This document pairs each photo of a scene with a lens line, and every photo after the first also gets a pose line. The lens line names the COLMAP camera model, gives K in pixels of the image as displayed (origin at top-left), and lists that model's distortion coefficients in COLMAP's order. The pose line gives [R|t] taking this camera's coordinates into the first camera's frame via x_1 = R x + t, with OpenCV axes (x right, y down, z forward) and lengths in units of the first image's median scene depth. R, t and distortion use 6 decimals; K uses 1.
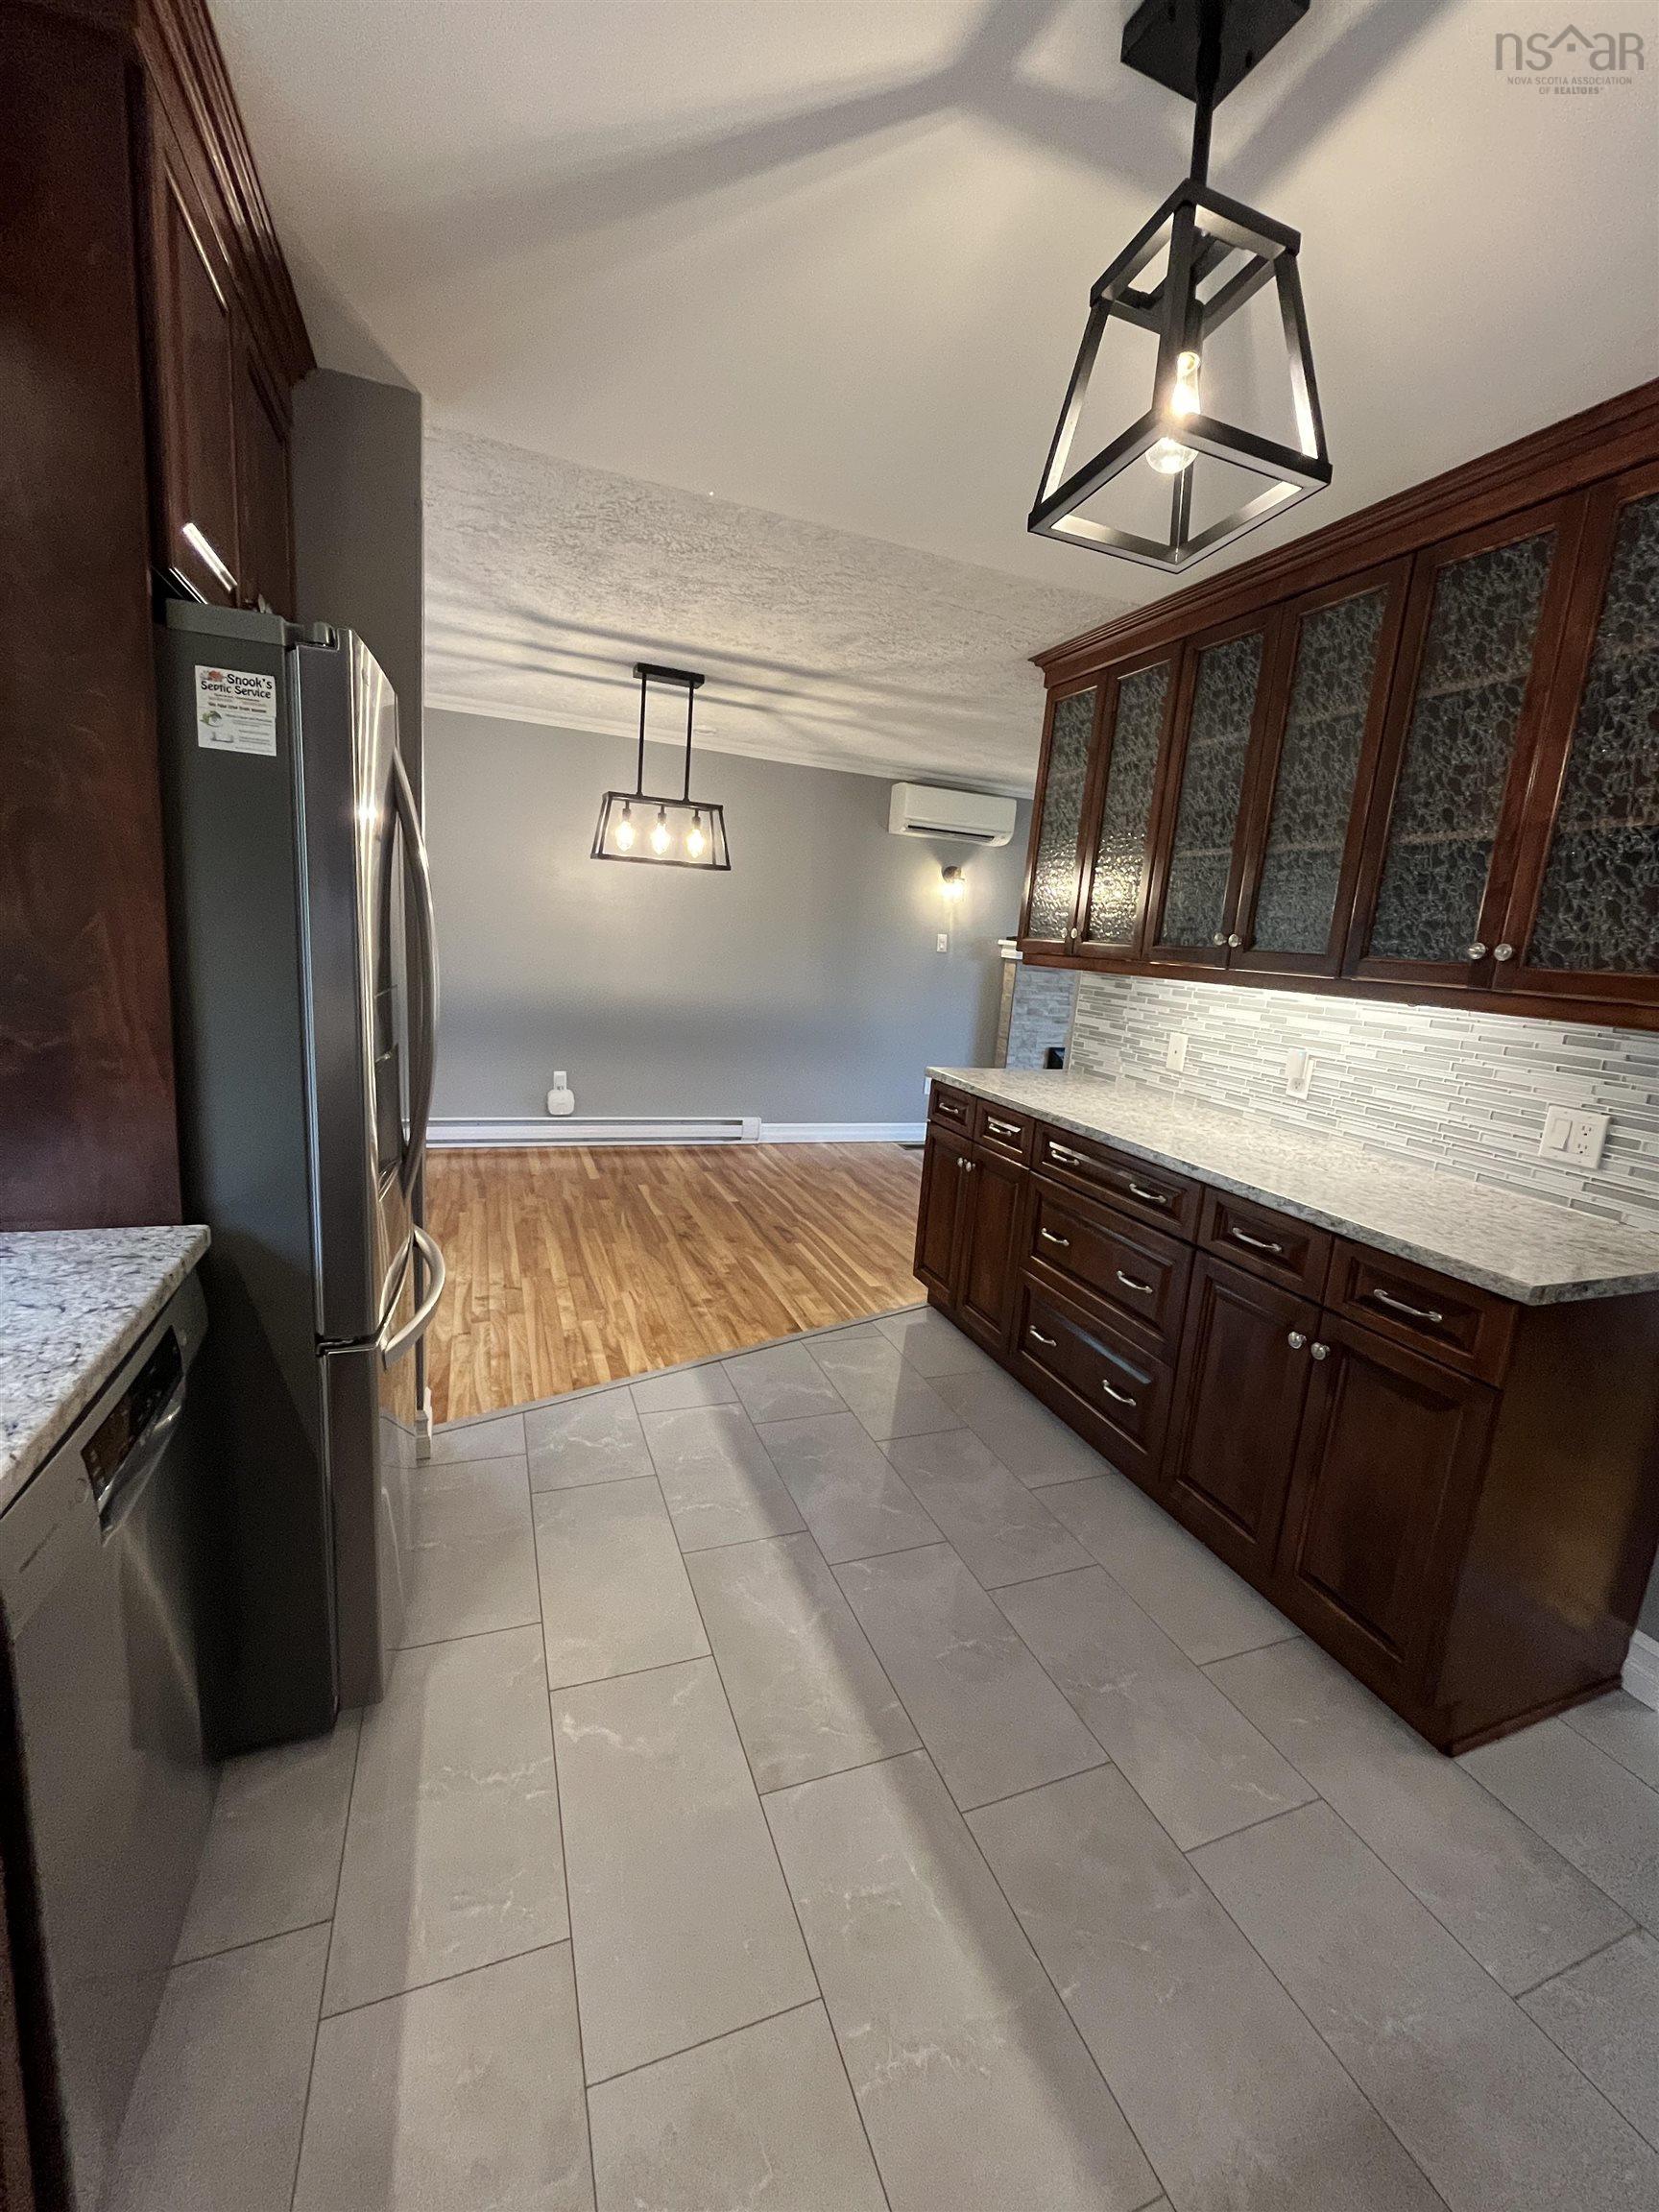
lens RADIAL K [[900.2, 0, 834.2], [0, 900.2, 1098.5], [0, 0, 1]] dist [0.000764, -0.001056]
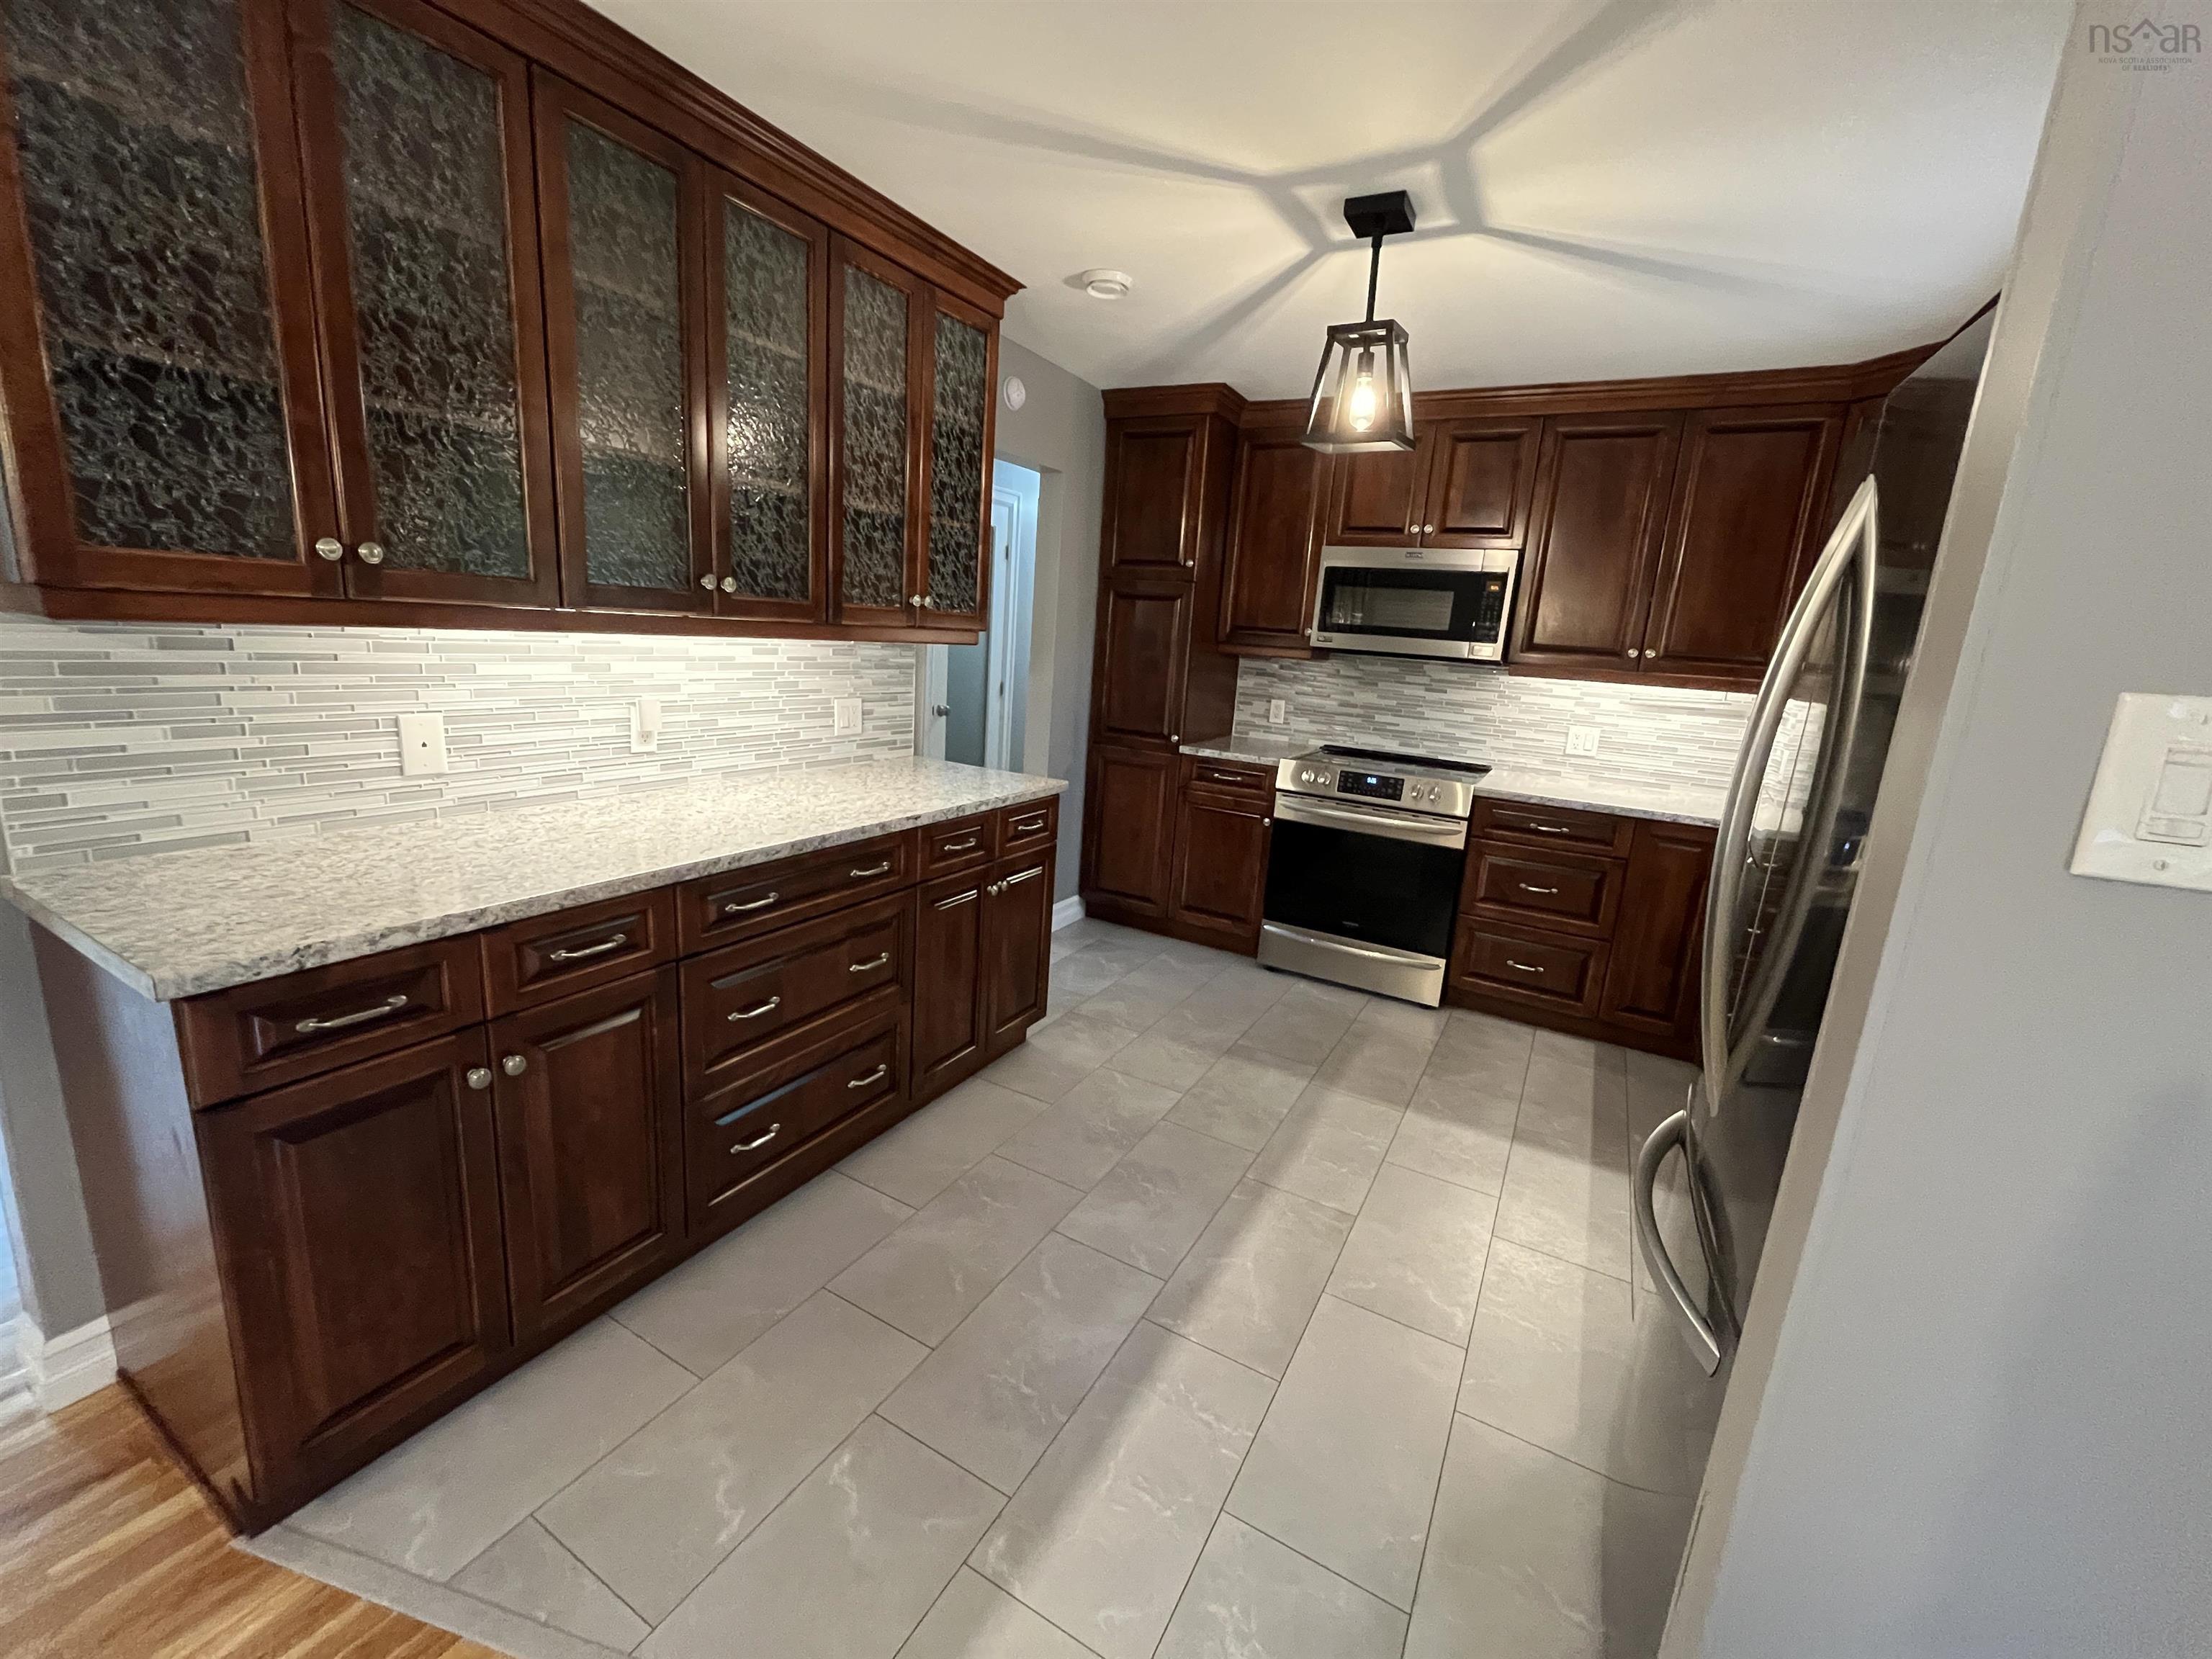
lens RADIAL K [[900.2, 0, 1097.5], [0, 900.2, 825.1], [0, 0, 1]] dist [0.000764, -0.001056]
pose [[-0.620608, -0.283576, 0.731048, -0.328872], [0.025510, 0.924519, 0.380280, -0.199591], [-0.783706, 0.254654, -0.566530, 0.901596]]
